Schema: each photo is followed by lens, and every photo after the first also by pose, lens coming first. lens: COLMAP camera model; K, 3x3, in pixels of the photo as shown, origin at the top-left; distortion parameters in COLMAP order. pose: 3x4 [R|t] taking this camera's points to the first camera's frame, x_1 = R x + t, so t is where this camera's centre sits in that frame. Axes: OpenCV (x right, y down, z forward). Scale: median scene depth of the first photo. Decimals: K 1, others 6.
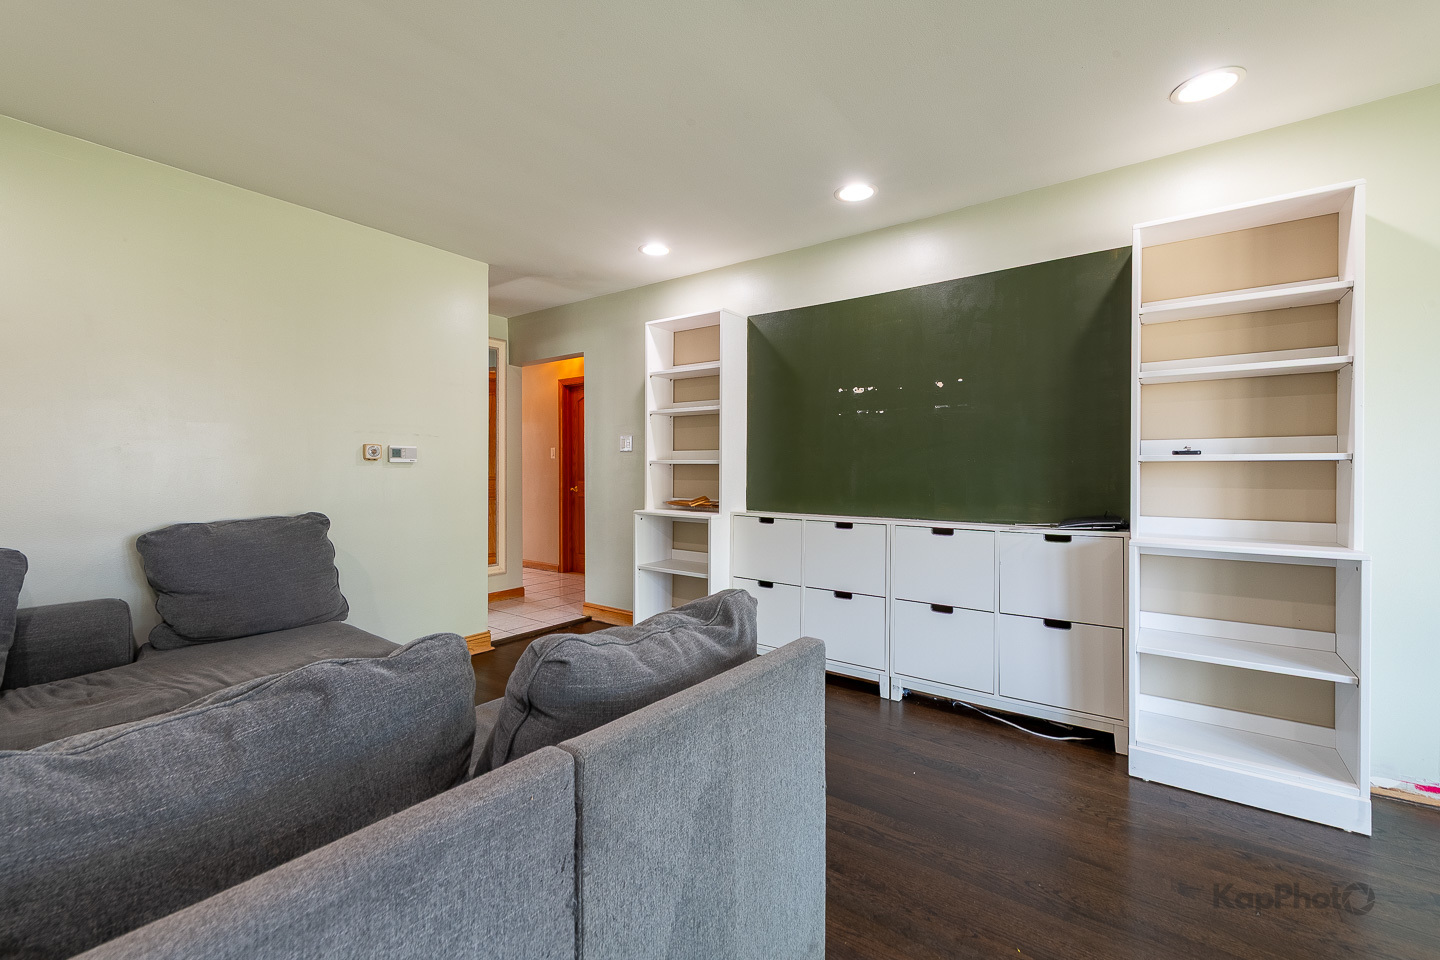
lens RADIAL K [[581.3, 0, 736.6], [0, 581.3, 475.4], [0, 0, 1]] dist [0.001273, -0.000443]
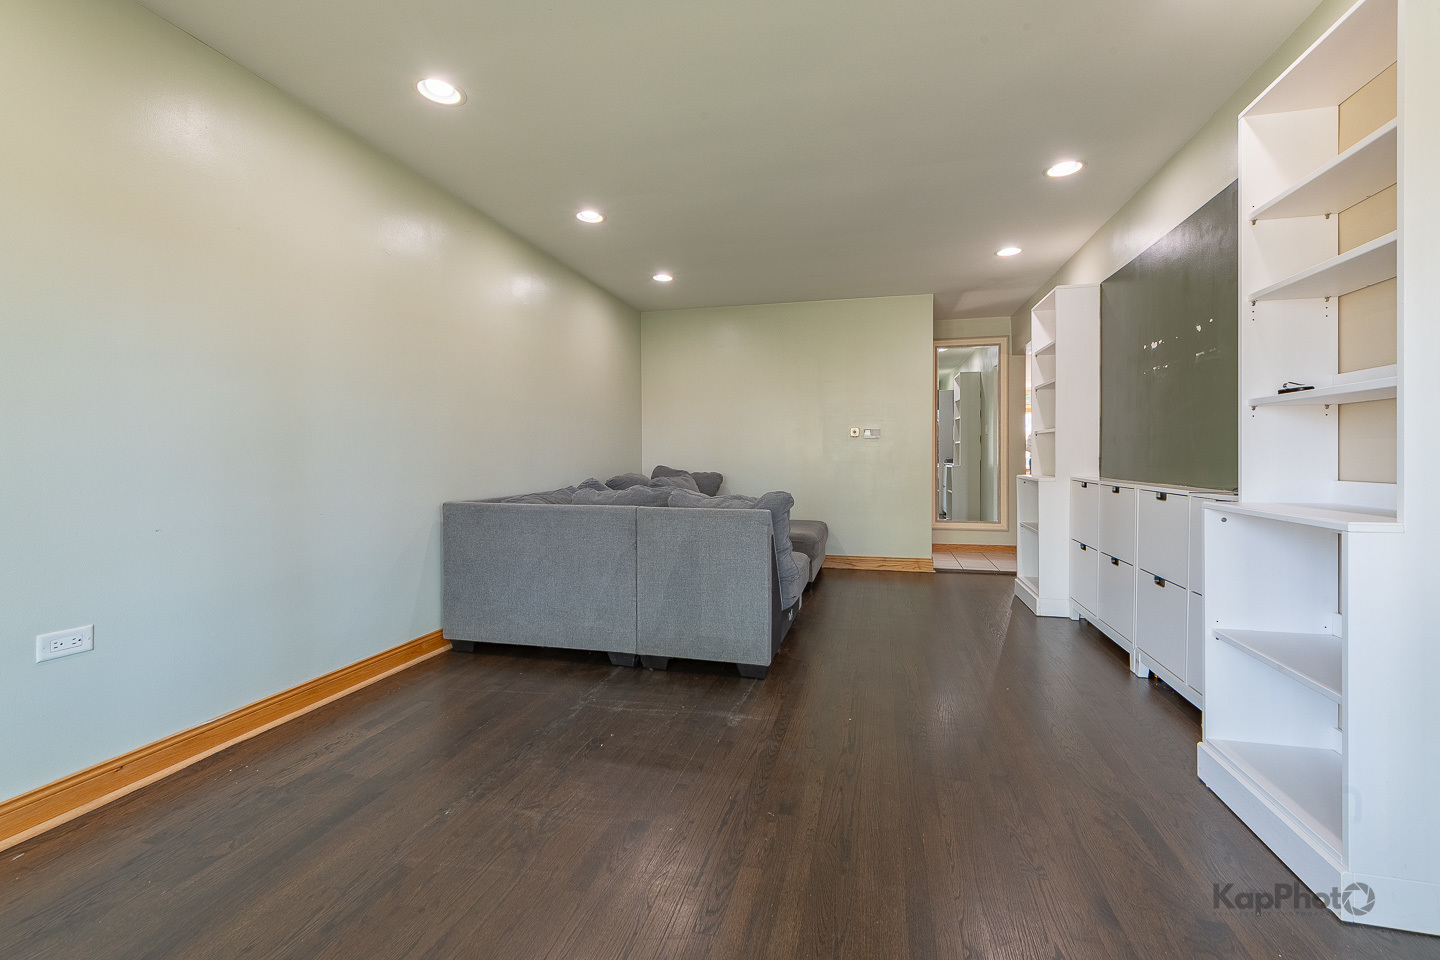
lens RADIAL K [[569.5, 0, 722.7], [0, 569.5, 459.1], [0, 0, 1]] dist [0.018387, -0.000038]
pose [[0.381354, 0.005700, -0.924412, 0.861405], [-0.006554, 0.999973, 0.003462, 0.037975], [0.924406, 0.004738, 0.381381, 0.025842]]
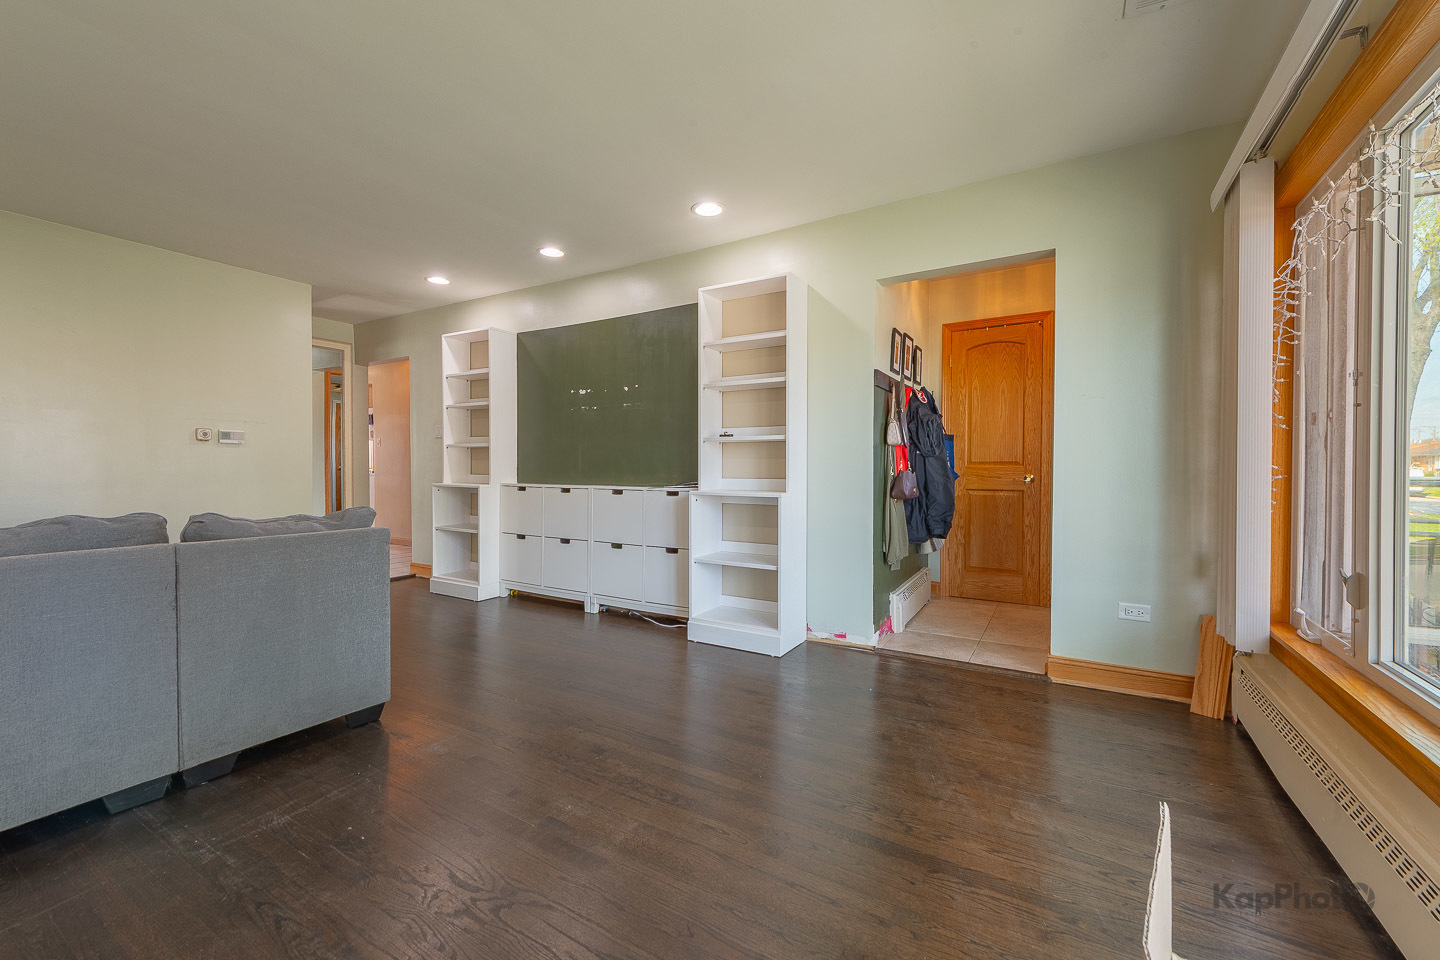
lens RADIAL K [[574.9, 0, 720.0], [0, 574.9, 480.0], [0, 0, 1]] dist [0.000271, -0.000280]
pose [[0.996655, 0.002342, 0.081684, 0.457964], [-0.003567, 0.999883, 0.014845, 0.042147], [-0.081640, -0.015086, 0.996548, -0.402187]]
